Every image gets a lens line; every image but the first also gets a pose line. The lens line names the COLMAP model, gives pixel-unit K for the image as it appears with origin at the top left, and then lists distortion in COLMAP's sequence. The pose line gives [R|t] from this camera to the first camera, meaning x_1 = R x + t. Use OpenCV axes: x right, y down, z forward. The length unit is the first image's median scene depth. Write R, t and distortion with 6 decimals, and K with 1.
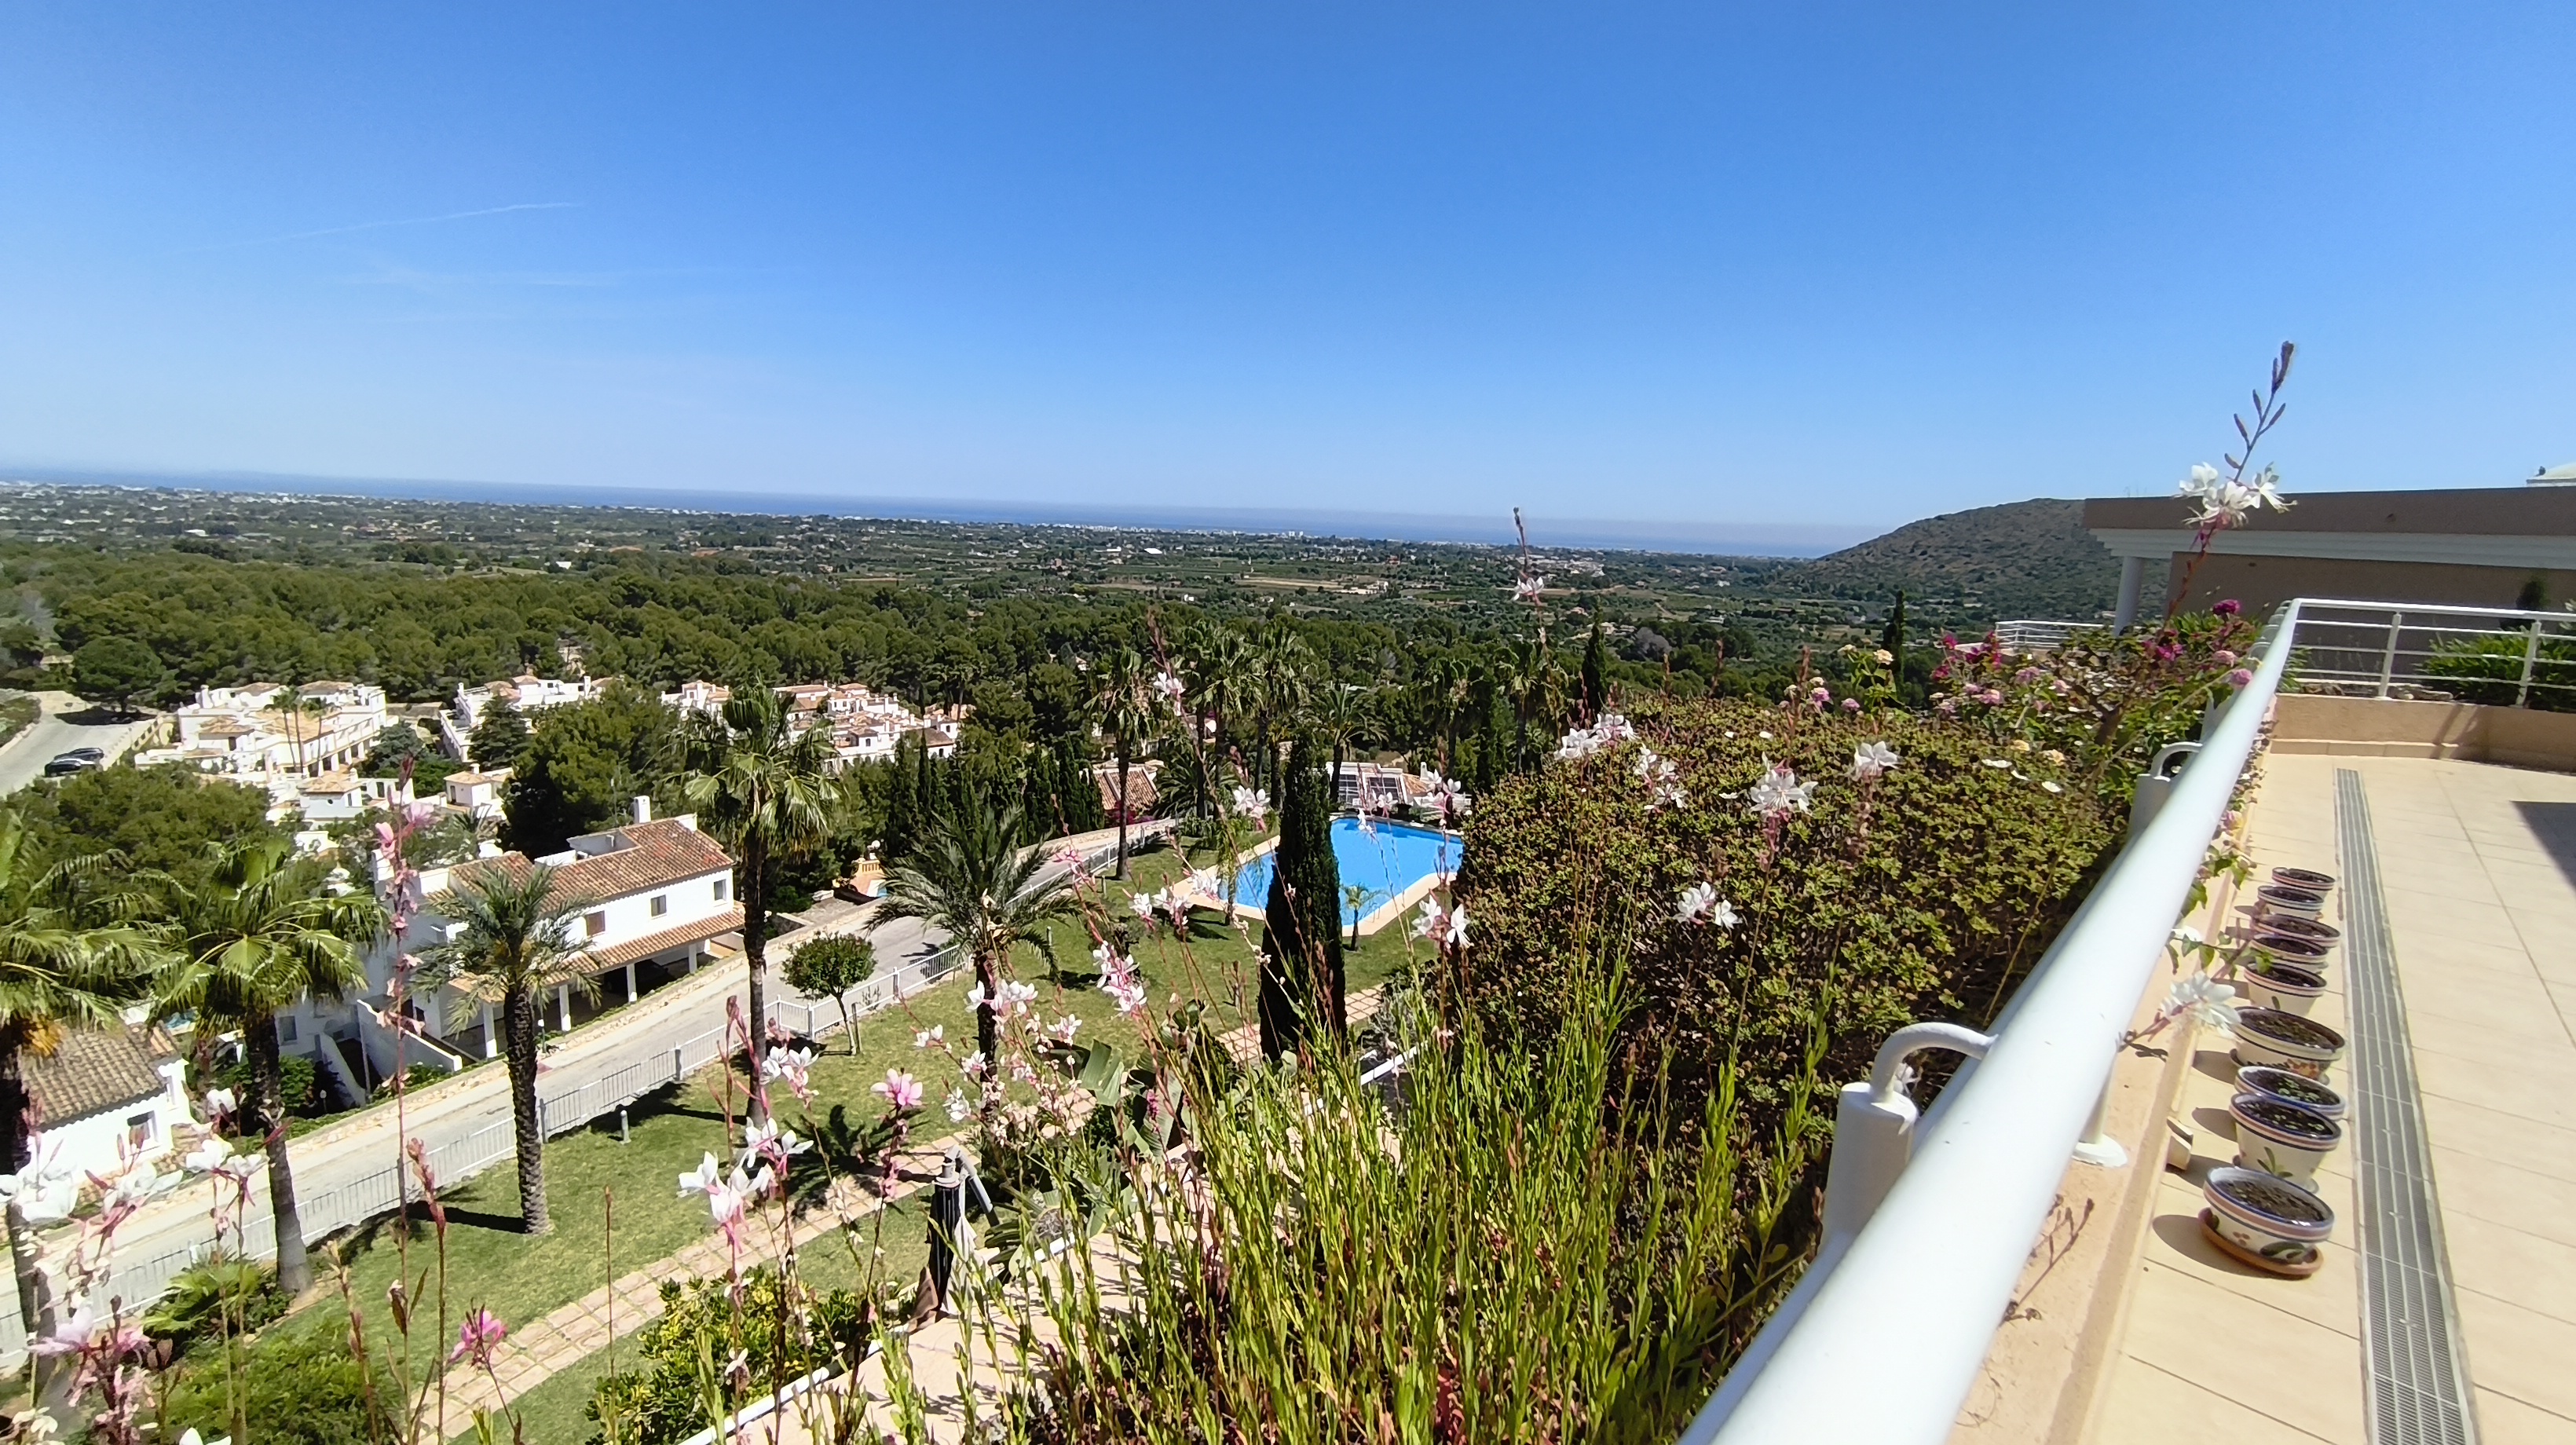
lens RADIAL K [[1118.2, 0, 1284.6], [0, 1118.2, 695.4], [0, 0, 1]] dist [0.000027, 0.000229]
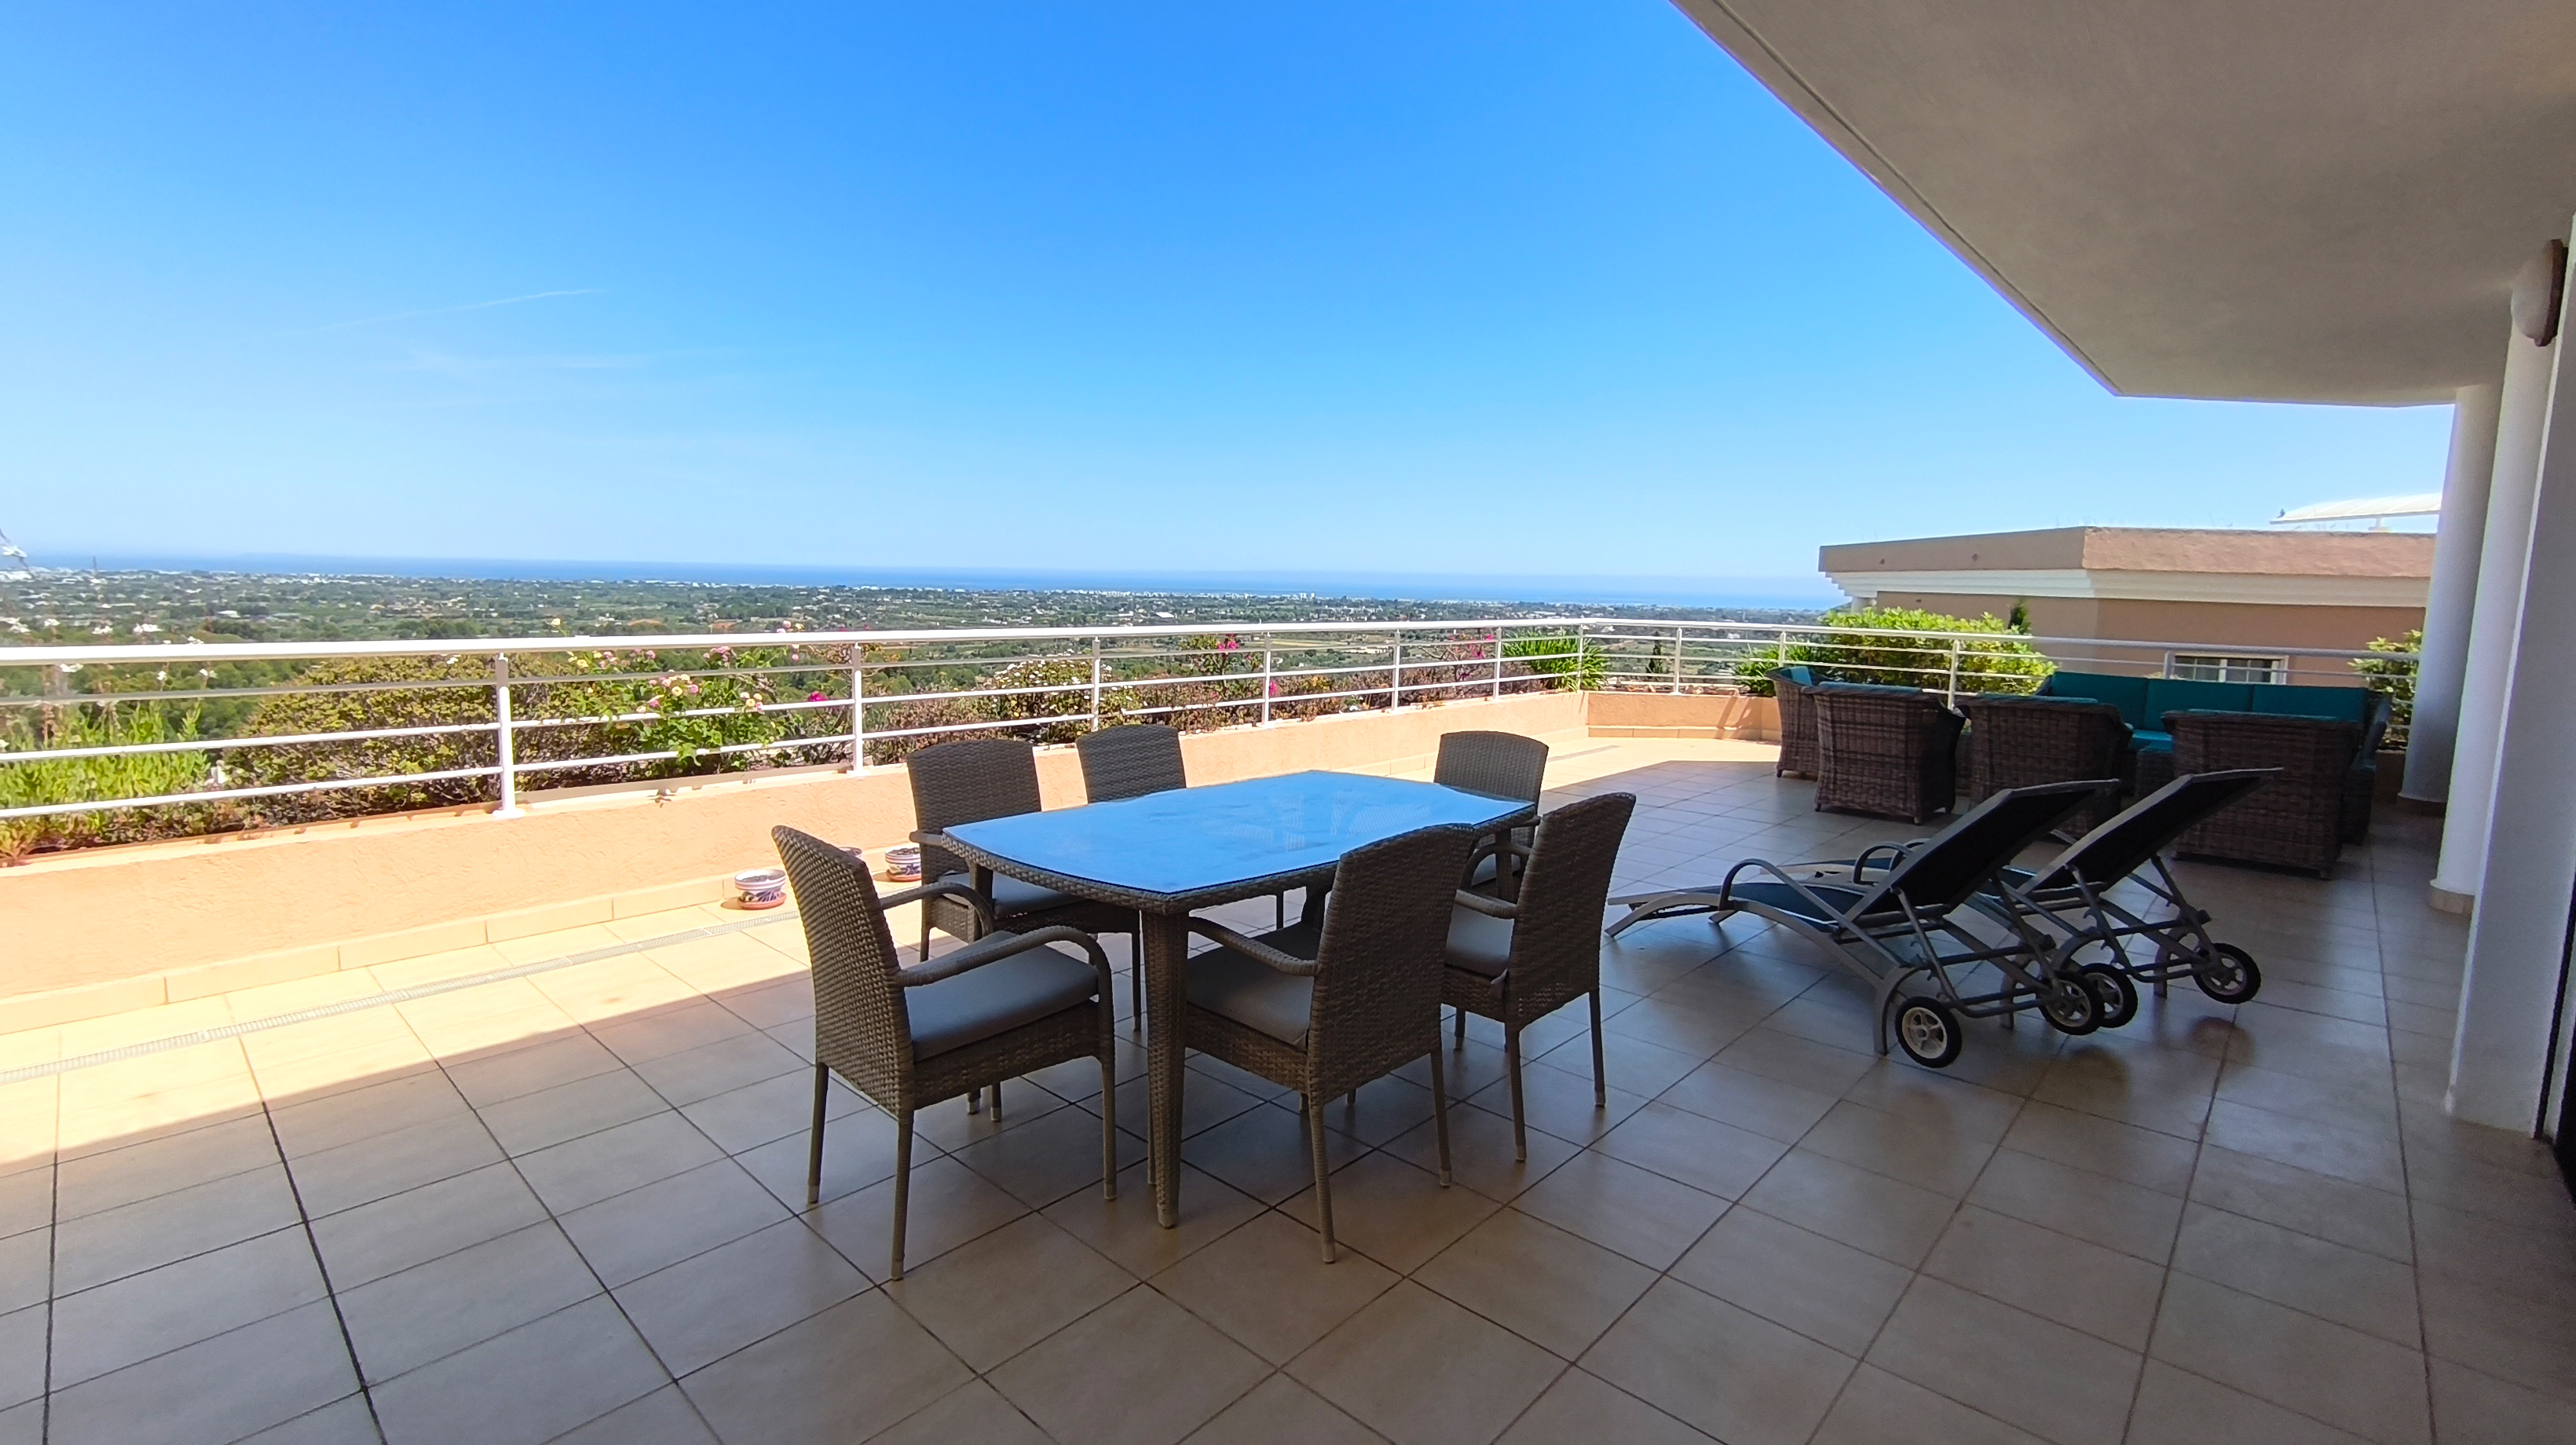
lens RADIAL K [[1118.2, 0, 1284.6], [0, 1118.2, 695.4], [0, 0, 1]] dist [0.000027, 0.000229]
pose [[0.999780, -0.016834, -0.012547, 0.543413], [0.016122, 0.998365, -0.054837, 0.071414], [0.013450, 0.054623, 0.998416, -0.328484]]
